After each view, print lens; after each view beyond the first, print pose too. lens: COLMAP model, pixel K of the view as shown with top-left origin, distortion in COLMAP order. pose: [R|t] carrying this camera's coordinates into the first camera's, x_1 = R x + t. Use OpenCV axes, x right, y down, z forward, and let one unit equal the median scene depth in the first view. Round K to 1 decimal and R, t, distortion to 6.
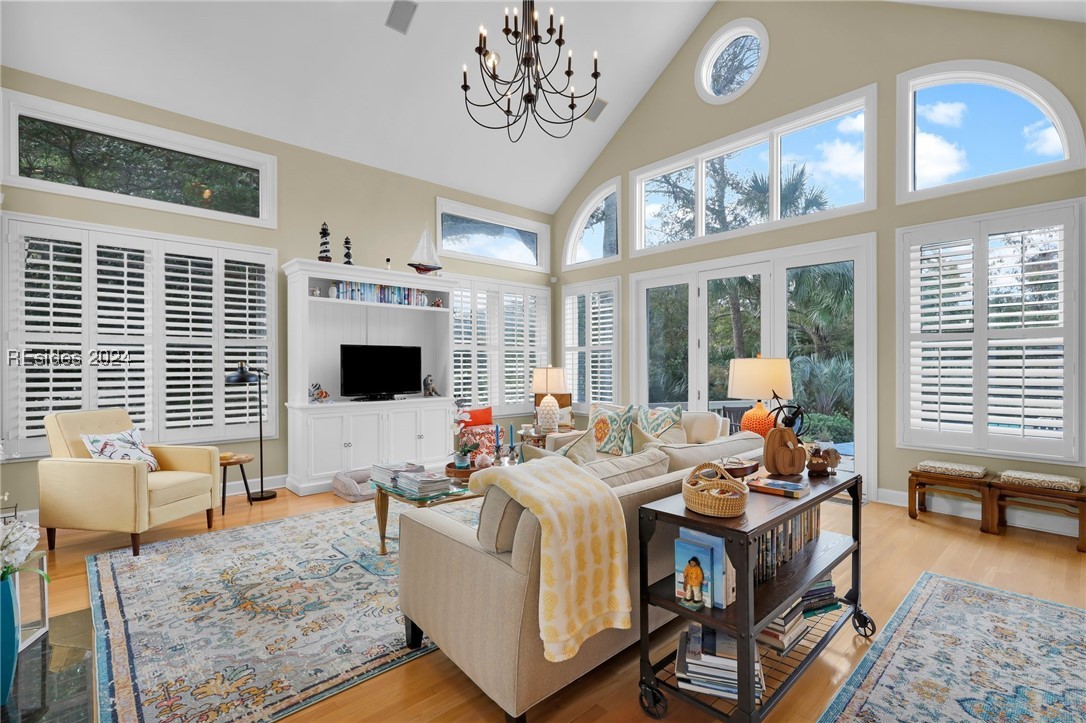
lens RADIAL K [[499.1, 0, 547.6], [0, 499.1, 363.6], [0, 0, 1]] dist [-0.002554, 0.000471]
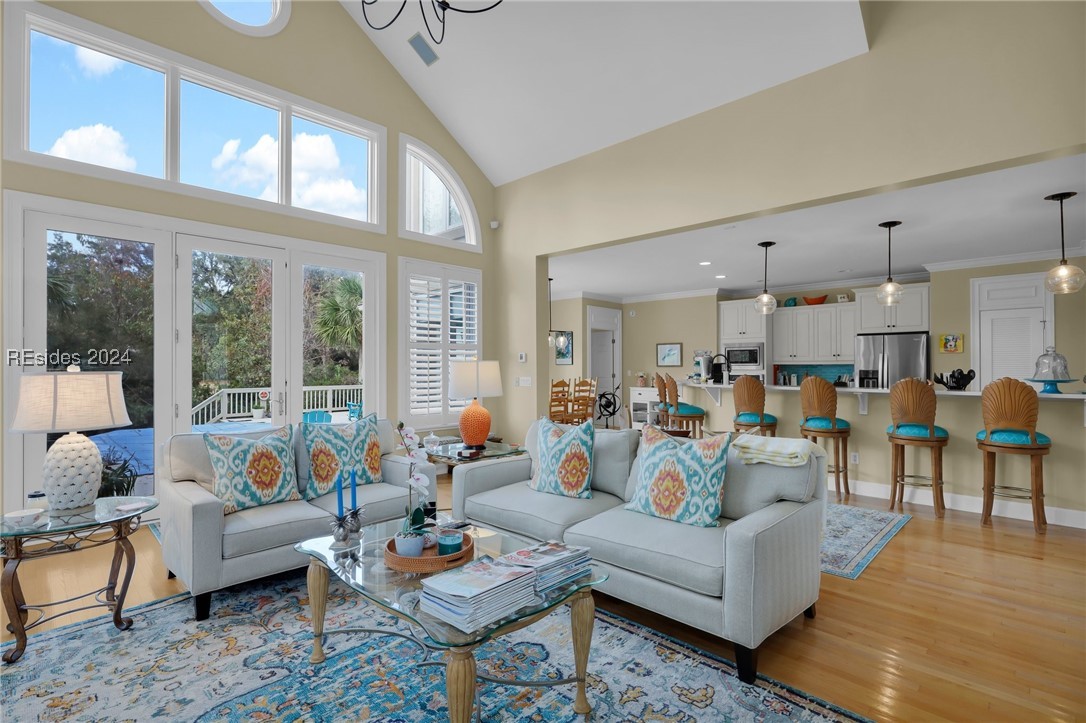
lens RADIAL K [[499.1, 0, 551.2], [0, 499.1, 363.7], [0, 0, 1]] dist [-0.002554, 0.000471]
pose [[-0.037123, 0.005701, 0.999294, -0.498857], [-0.003811, 0.999976, -0.005846, 0.000833], [-0.999303, -0.004026, -0.037100, 0.611576]]
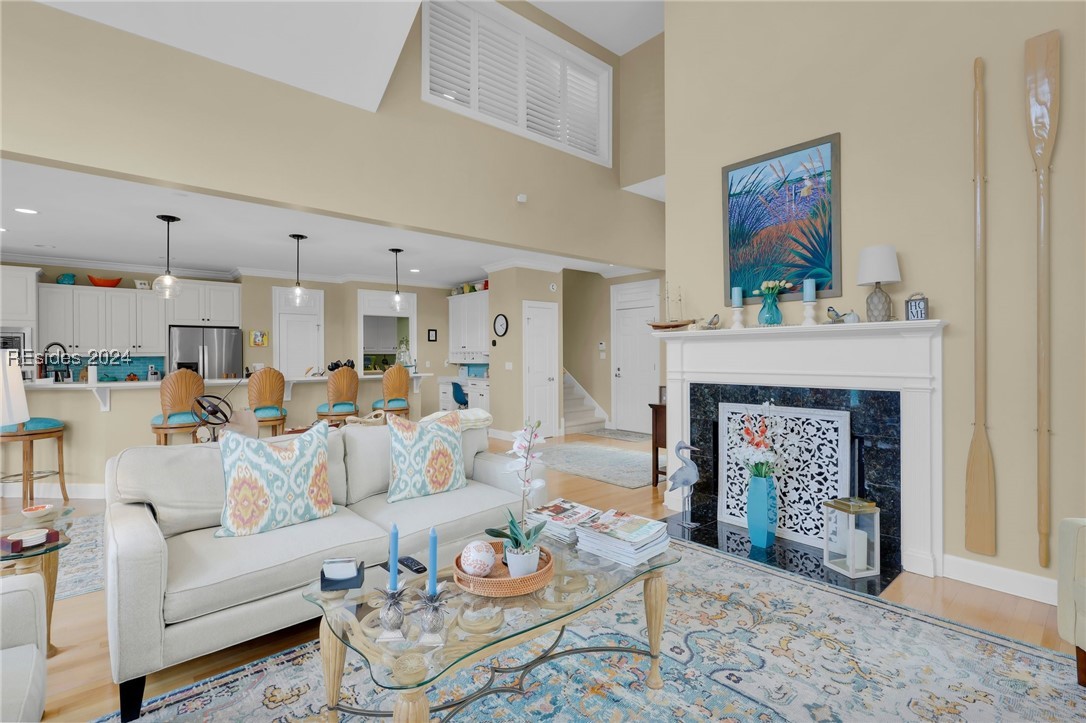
lens RADIAL K [[499.1, 0, 539.3], [0, 499.1, 355.9], [0, 0, 1]] dist [-0.002554, 0.000471]
pose [[-0.999475, 0.012546, 0.029877, -0.141674], [0.012617, 0.999918, 0.002183, -0.002659], [-0.029847, 0.002558, -0.999551, 1.030511]]
